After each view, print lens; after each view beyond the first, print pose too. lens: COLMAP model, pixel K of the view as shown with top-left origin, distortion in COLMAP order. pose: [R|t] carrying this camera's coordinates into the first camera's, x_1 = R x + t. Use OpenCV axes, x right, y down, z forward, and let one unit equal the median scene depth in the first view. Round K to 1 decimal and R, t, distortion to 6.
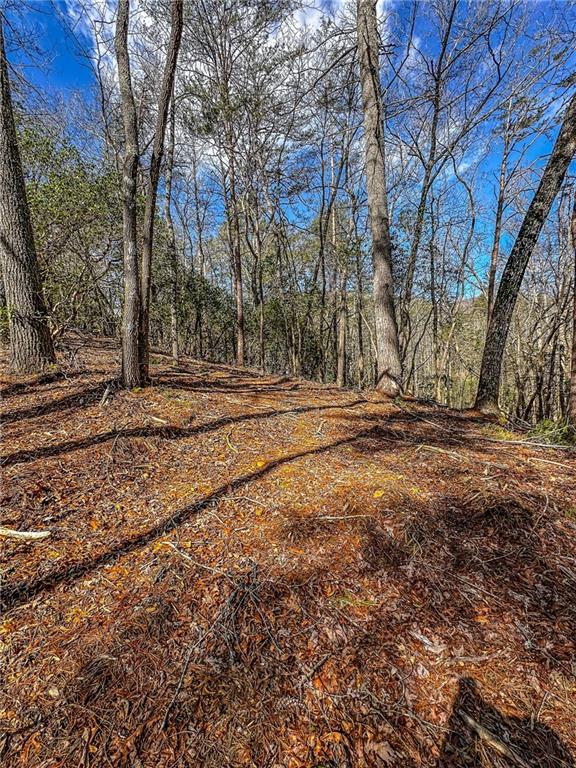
lens RADIAL K [[306.1, 0, 289.2], [0, 306.1, 385.0], [0, 0, 1]] dist [-0.005043, 0.001138]
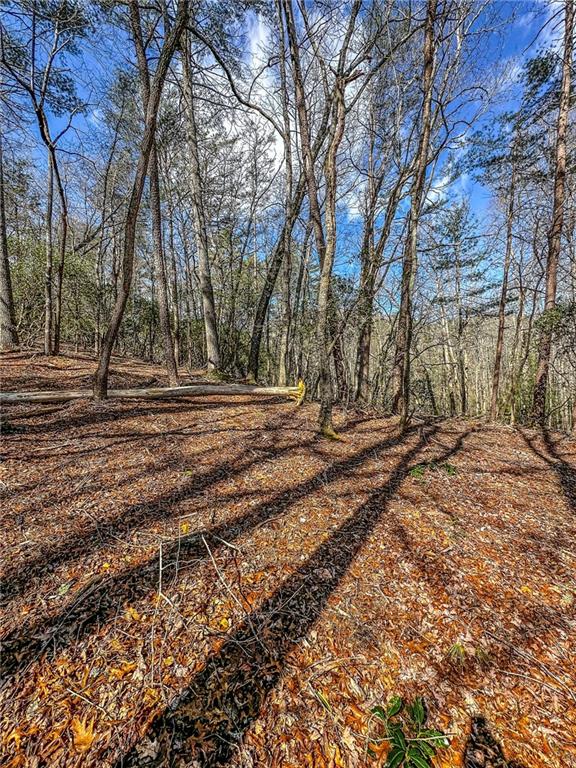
lens RADIAL K [[306.1, 0, 288.3], [0, 306.1, 385.6], [0, 0, 1]] dist [-0.005043, 0.001138]
pose [[0.999815, 0.010002, -0.016405, 0.877479], [-0.010738, 0.998910, -0.045415, 0.203192], [0.015933, 0.045583, 0.998833, -0.847338]]
